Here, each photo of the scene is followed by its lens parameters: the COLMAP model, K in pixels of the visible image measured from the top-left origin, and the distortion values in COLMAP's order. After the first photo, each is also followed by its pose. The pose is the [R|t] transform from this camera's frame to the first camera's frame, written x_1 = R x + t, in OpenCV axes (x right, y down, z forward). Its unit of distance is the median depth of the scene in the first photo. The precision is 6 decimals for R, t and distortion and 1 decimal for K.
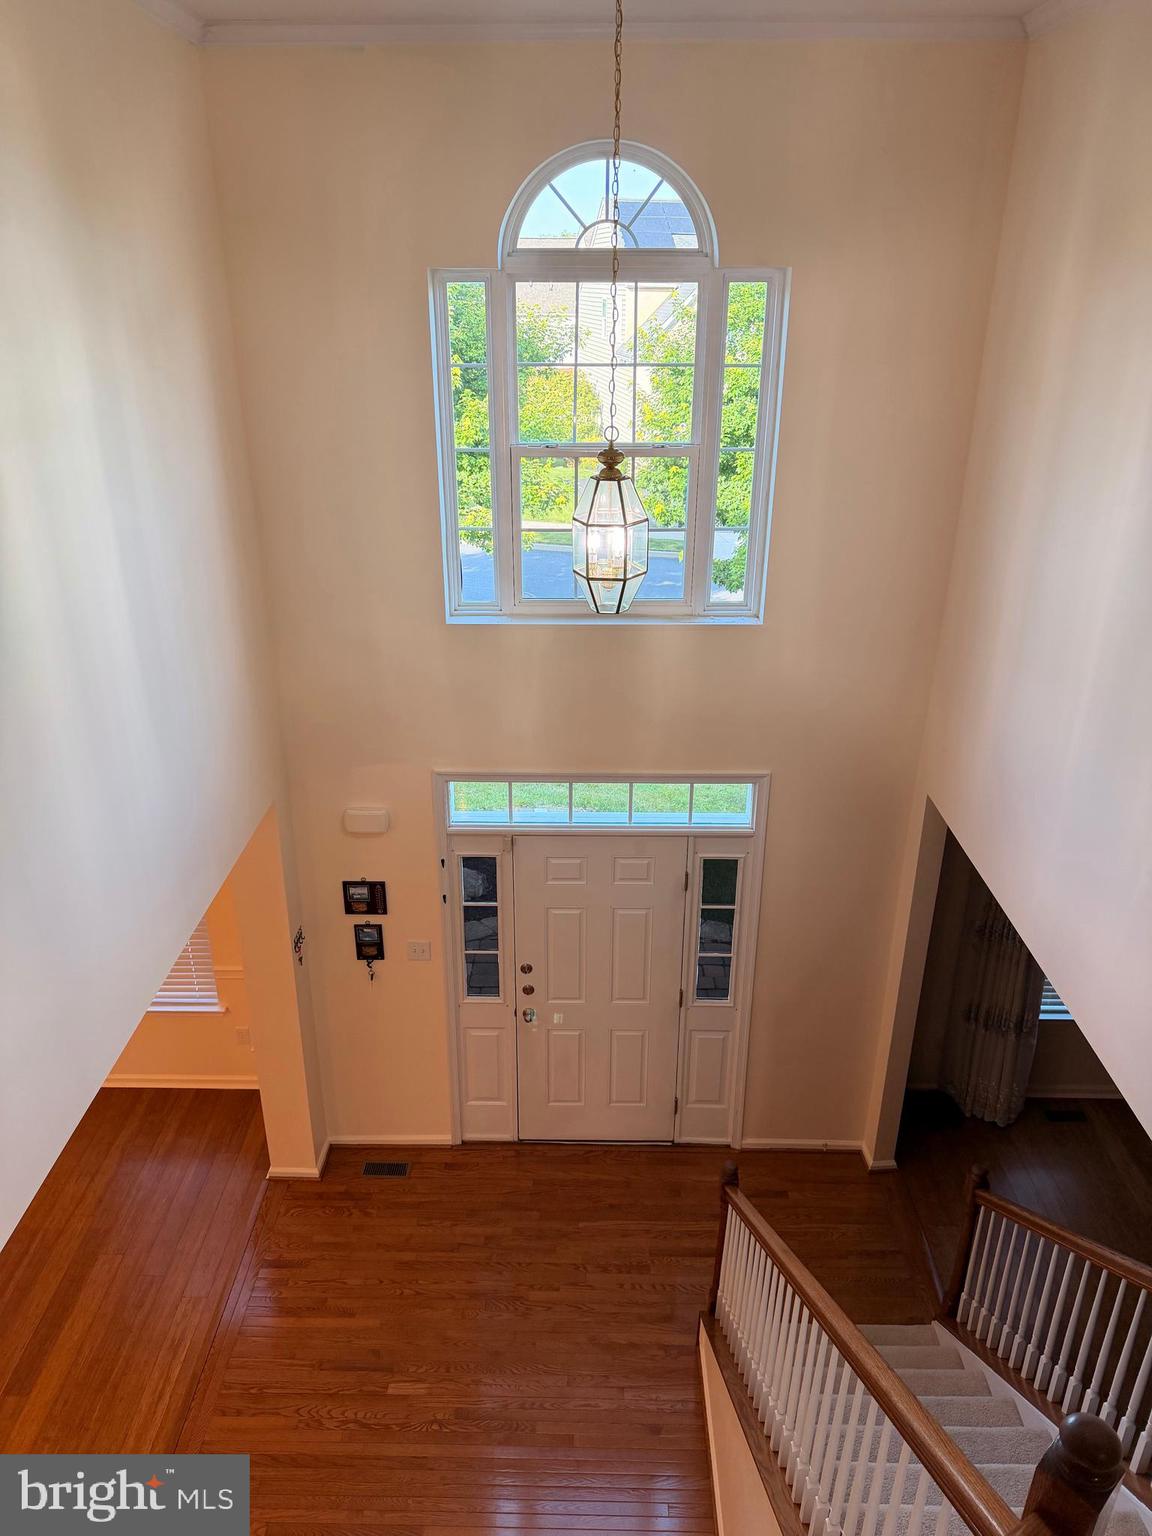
lens RADIAL K [[1077.5, 0, 560.8], [0, 1077.5, 771.7], [0, 0, 1]] dist [0.069277, -0.087911]
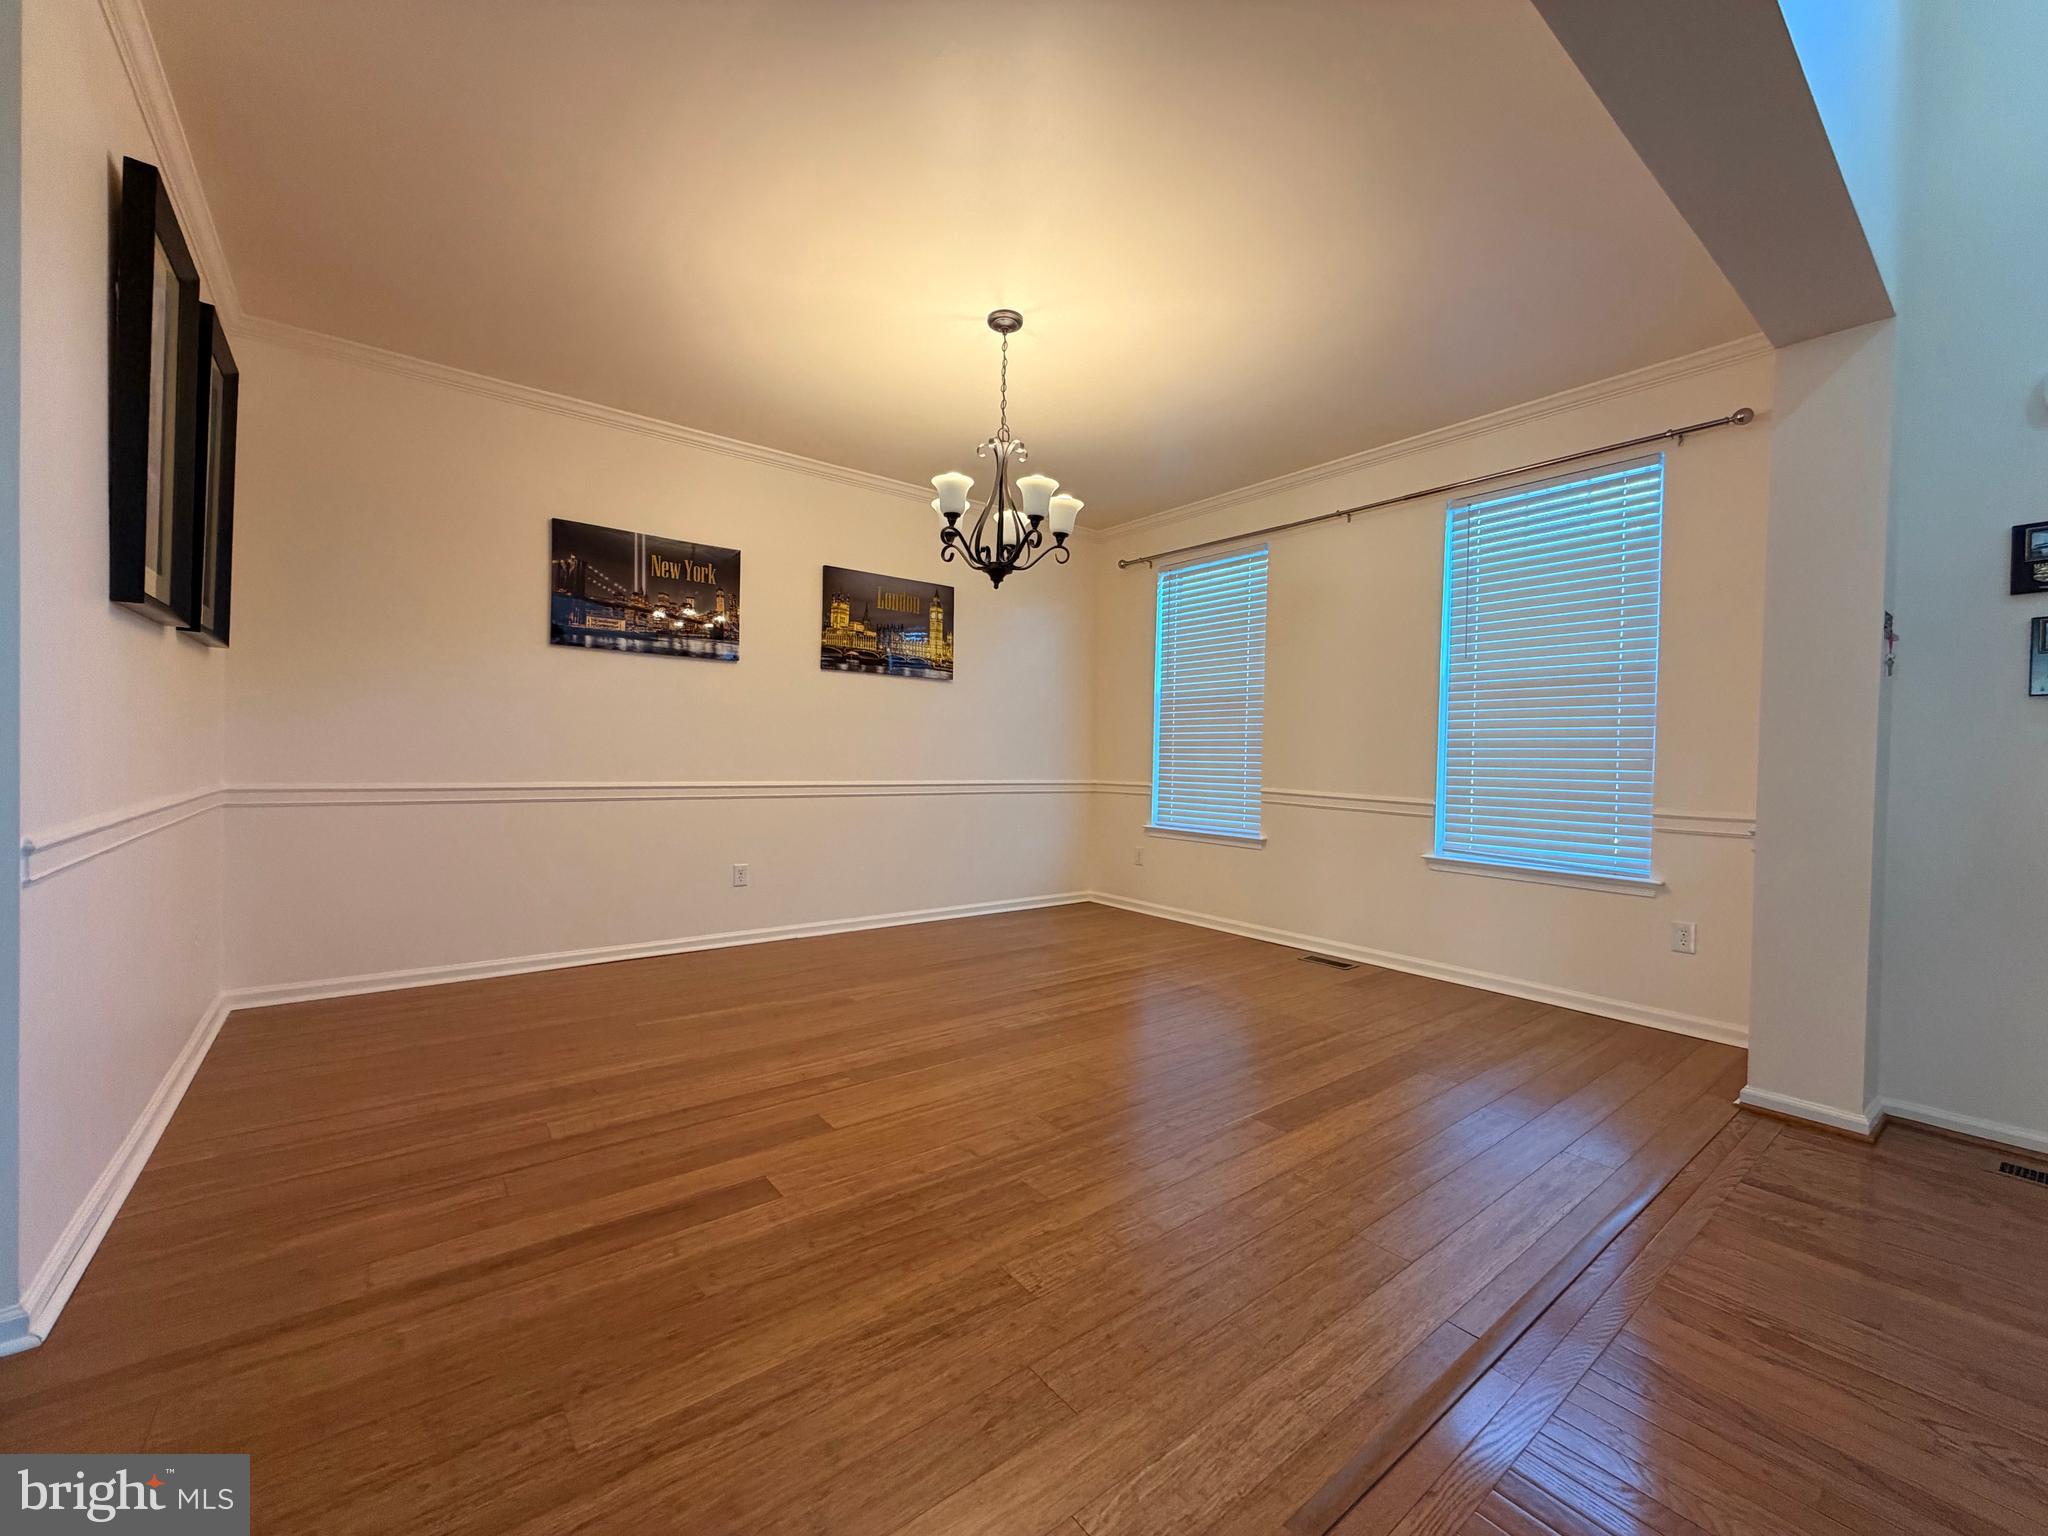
lens RADIAL K [[819.3, 0, 1019.9], [0, 819.3, 766.2], [0, 0, 1]] dist [0.001167, 0.000850]
pose [[0.631009, 0.024036, -0.775403, -0.192879], [-0.326020, 0.915189, -0.236940, 0.469307], [0.703946, 0.402308, 0.585328, 0.457451]]
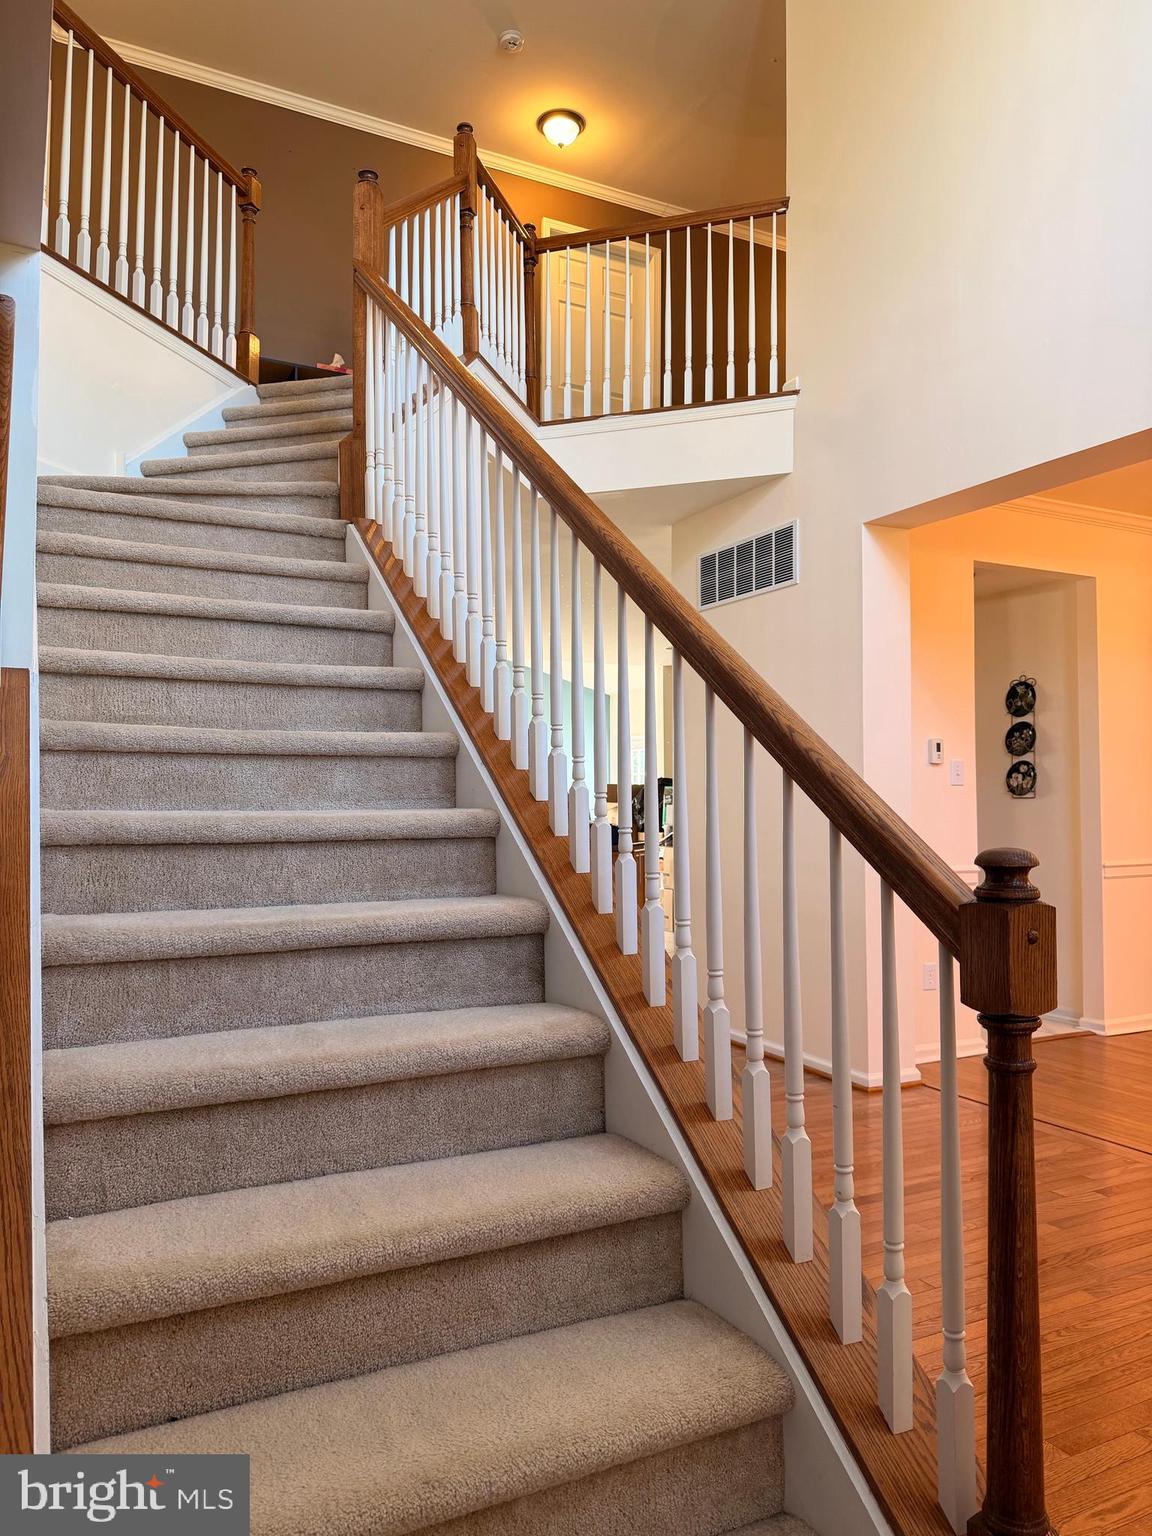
lens RADIAL K [[1077.5, 0, 576.4], [0, 1077.5, 772.2], [0, 0, 1]] dist [0.069277, -0.087911]
pose [[-0.879596, -0.012662, -0.475553, 0.313843], [-0.185661, 0.929510, 0.318655, 0.226888], [0.437997, 0.368579, -0.819944, 0.970879]]
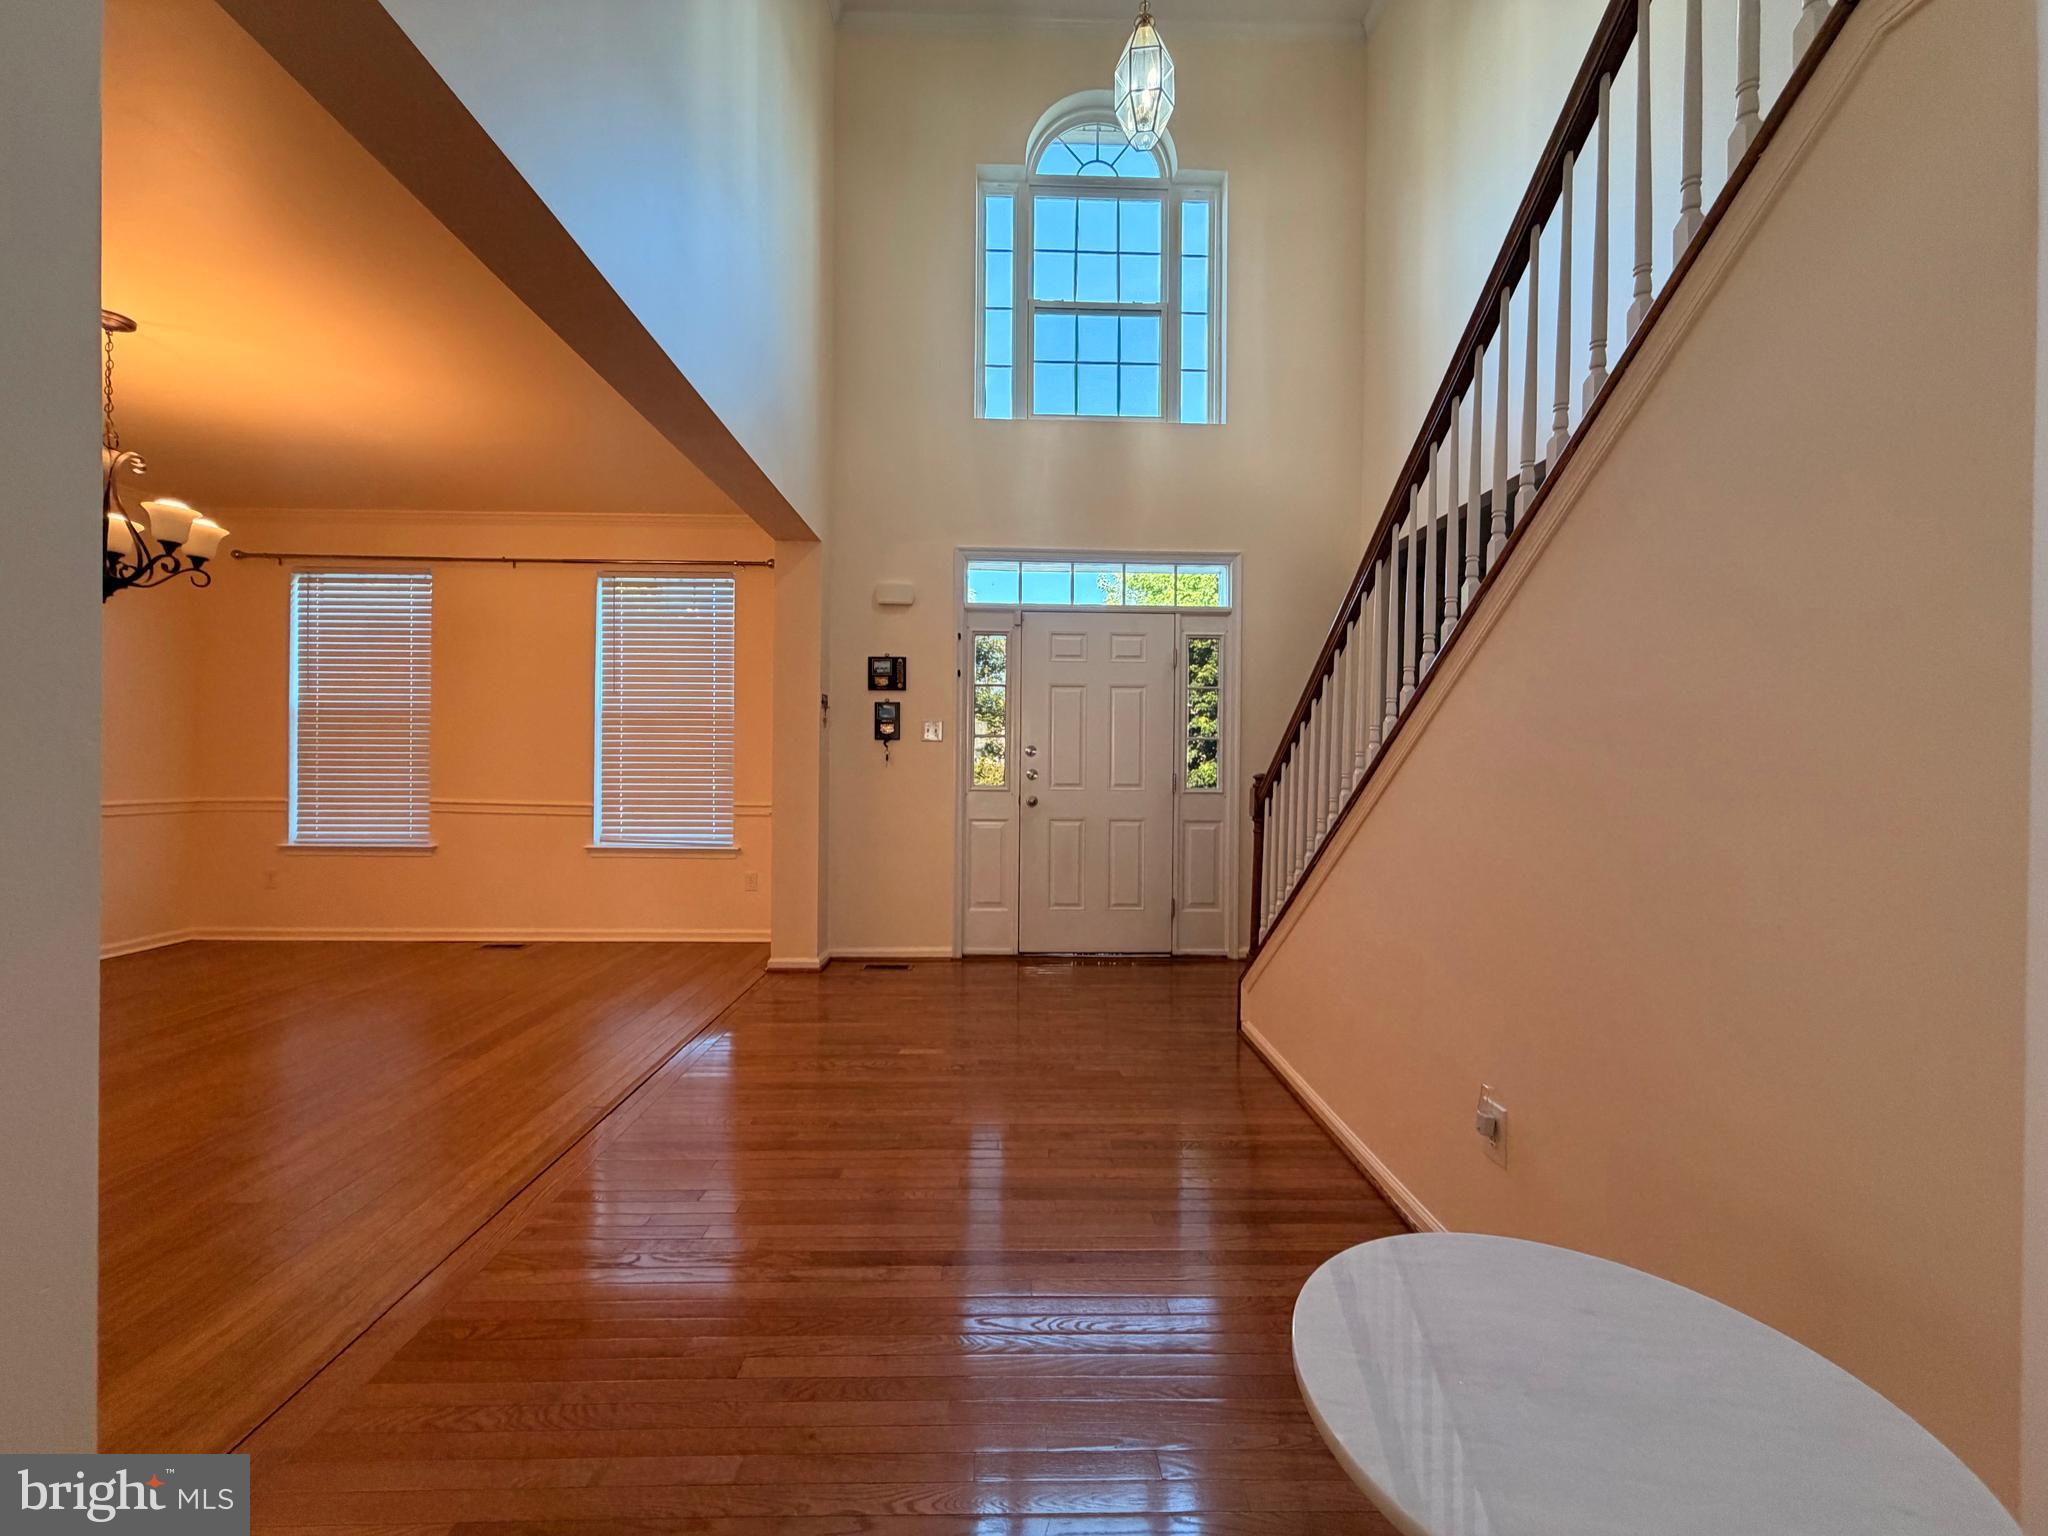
lens RADIAL K [[819.3, 0, 1024.8], [0, 819.3, 765.6], [0, 0, 1]] dist [0.001167, 0.000850]
pose [[0.998872, 0.009501, 0.046520, -0.079127], [0.009558, 0.919484, -0.393012, 0.535649], [-0.046508, 0.393013, 0.918356, 0.263035]]
